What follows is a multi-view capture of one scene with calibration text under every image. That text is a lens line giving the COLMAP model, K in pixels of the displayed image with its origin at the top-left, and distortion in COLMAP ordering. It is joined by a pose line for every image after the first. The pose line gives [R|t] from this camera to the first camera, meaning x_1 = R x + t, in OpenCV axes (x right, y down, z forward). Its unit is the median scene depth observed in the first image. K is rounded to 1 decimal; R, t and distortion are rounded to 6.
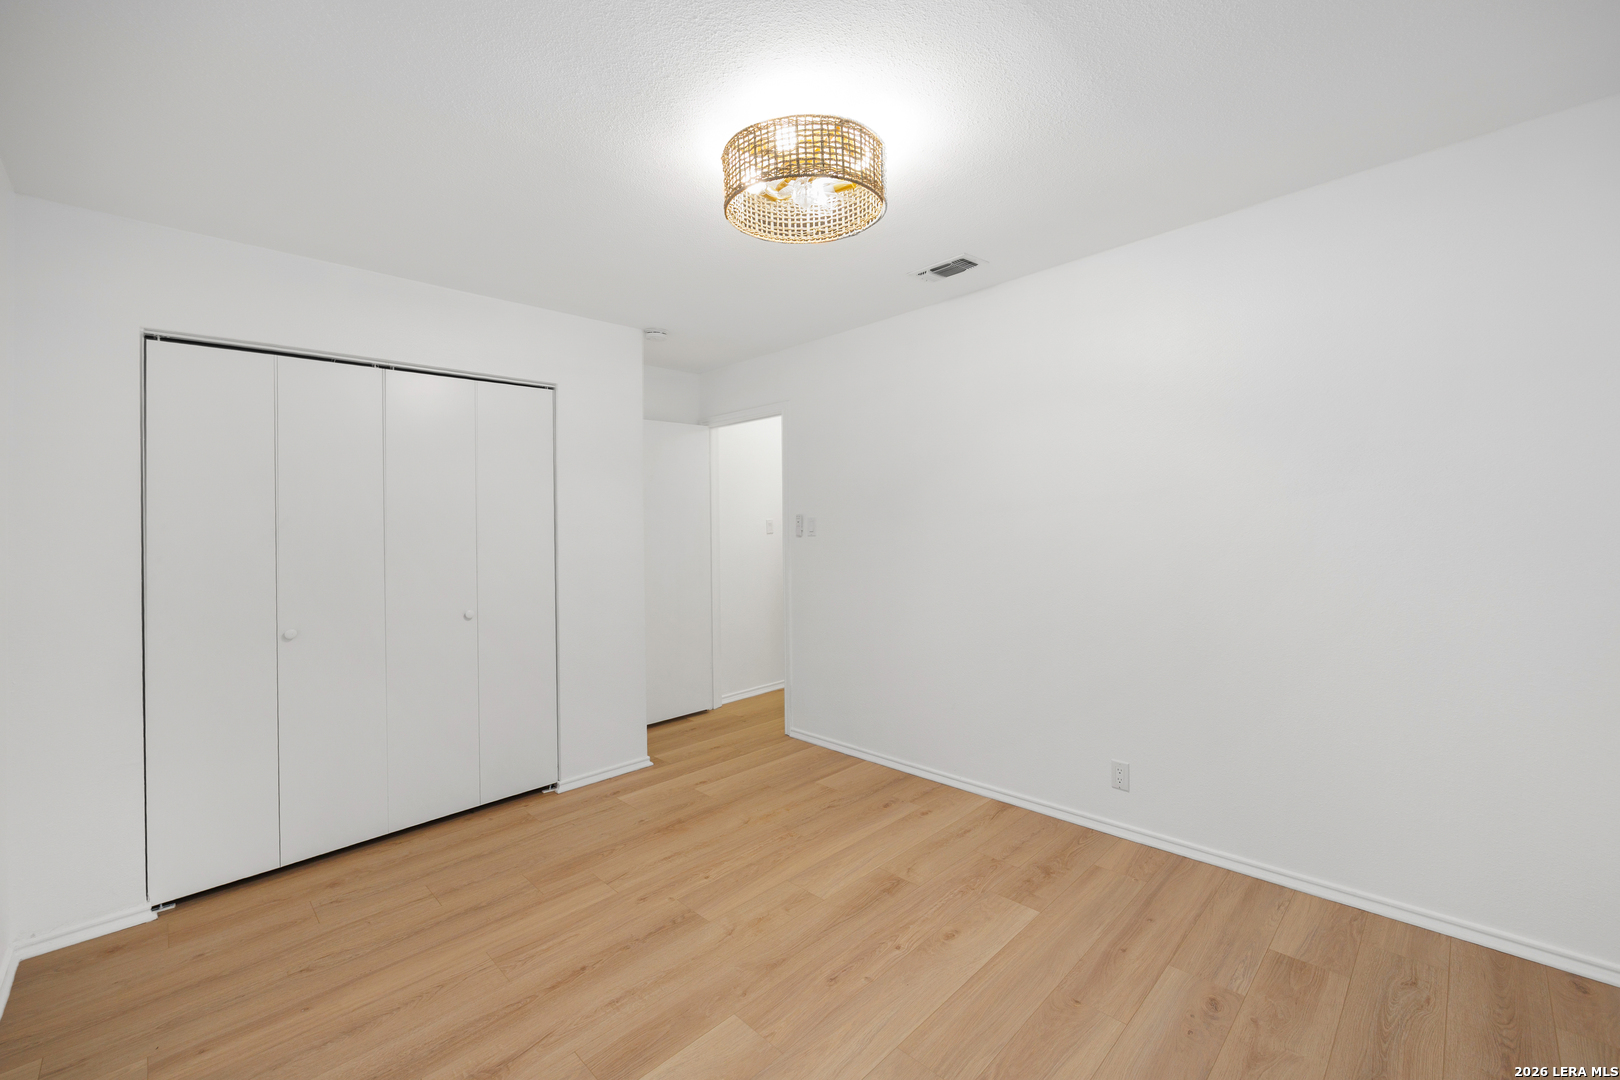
lens RADIAL K [[648.5, 0, 808.4], [0, 648.5, 535.2], [0, 0, 1]] dist [-0.000669, -0.000237]
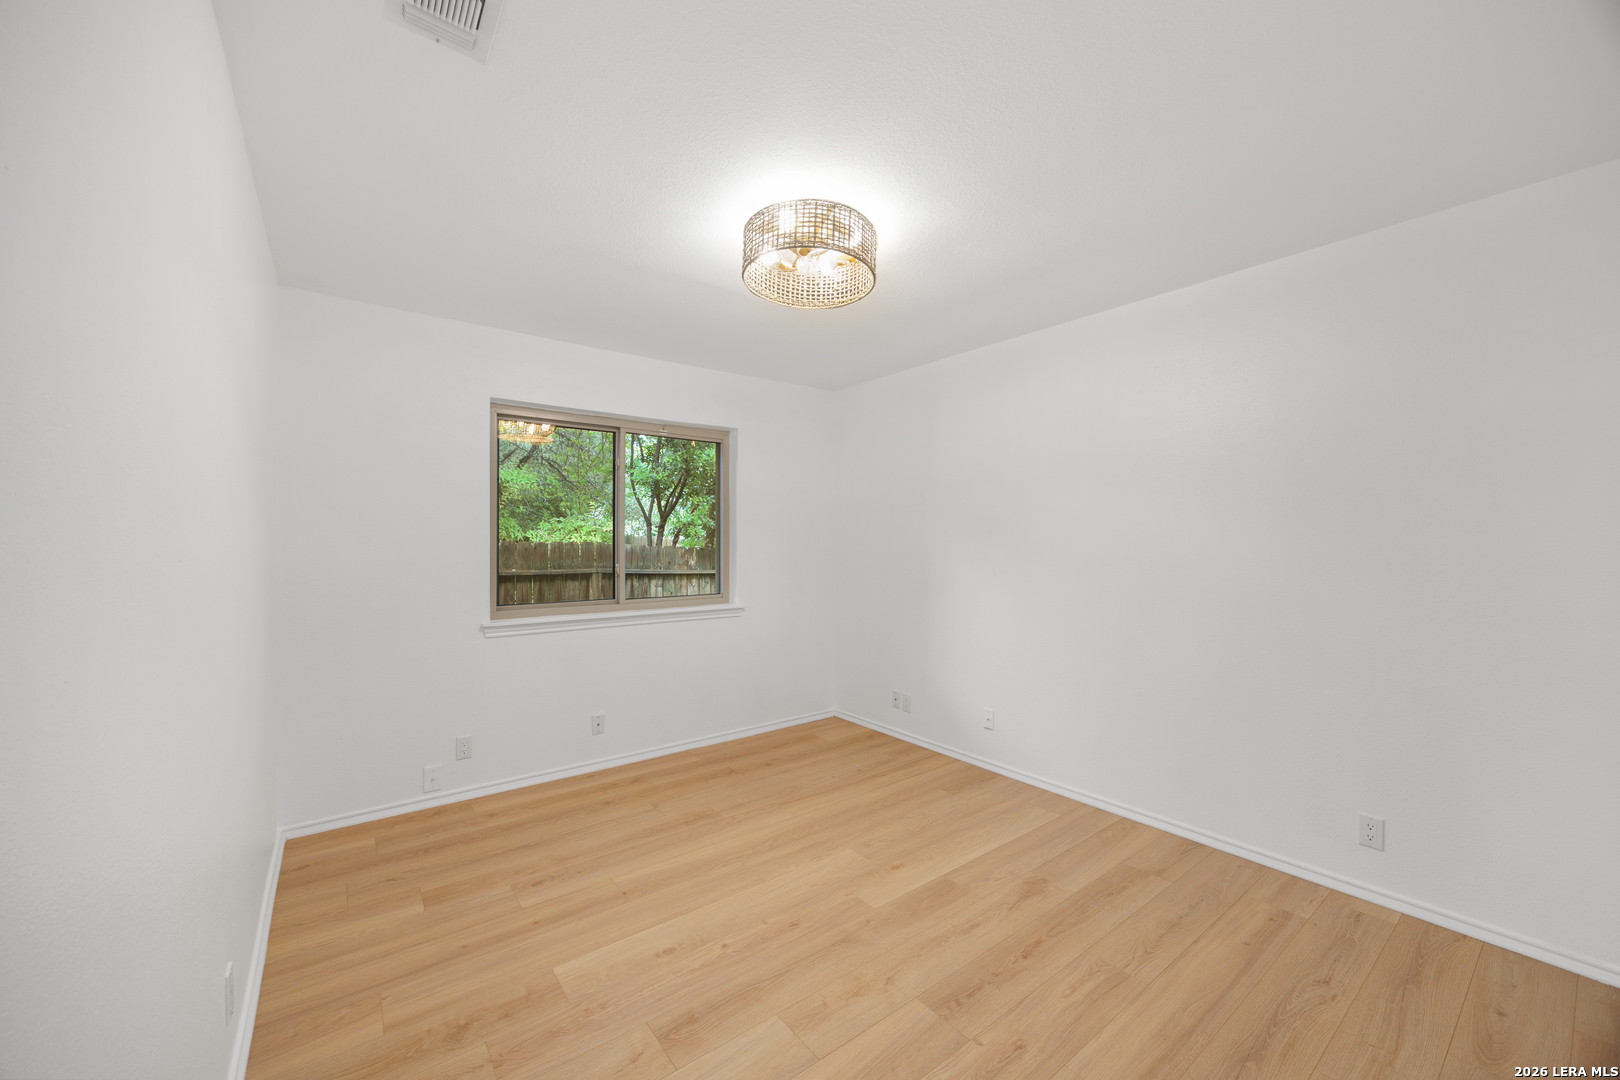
lens RADIAL K [[633.5, 0, 817.3], [0, 633.5, 526.9], [0, 0, 1]] dist [-0.000104, 0.000039]
pose [[-0.992029, 0.031346, 0.122046, -0.145960], [0.030294, 0.999486, -0.010466, -0.023736], [-0.122312, -0.006686, -0.992469, 1.863485]]
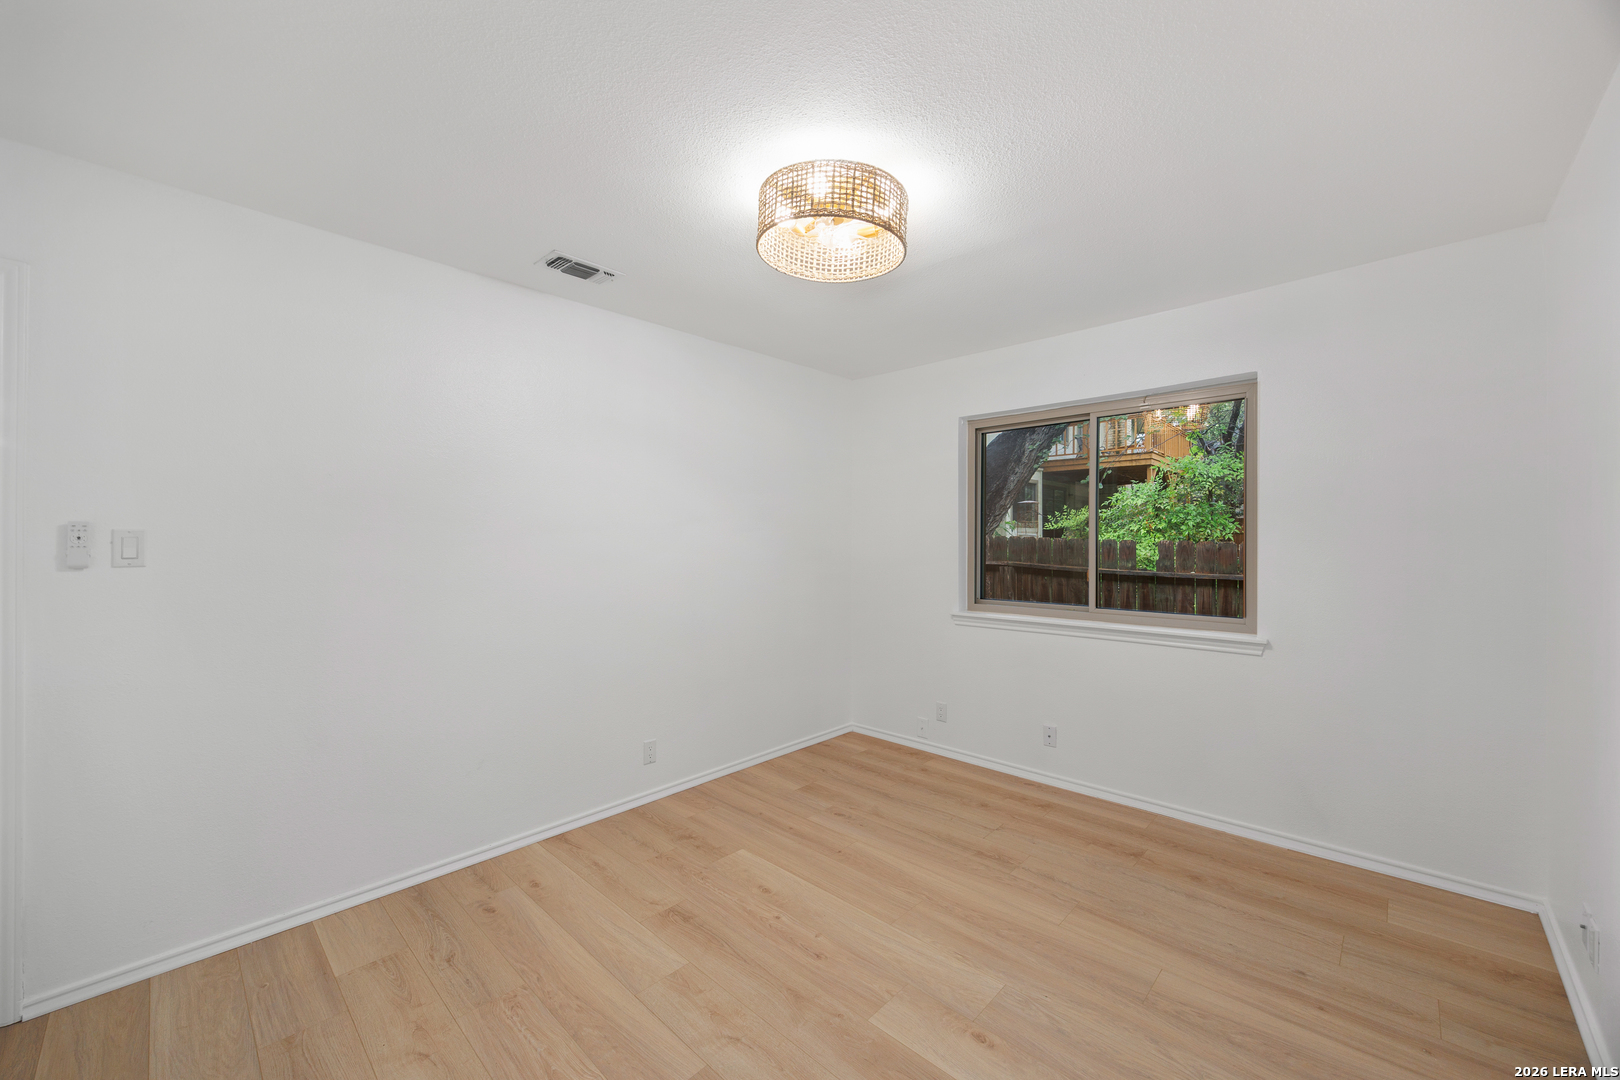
lens RADIAL K [[620.4, 0, 807.3], [0, 620.4, 537.3], [0, 0, 1]] dist [-0.003500, -0.000127]
pose [[-0.018772, 0.034104, 0.999242, -0.899894], [0.018688, 0.999255, -0.033754, 0.008907], [-0.999649, 0.018040, -0.019396, 0.890702]]
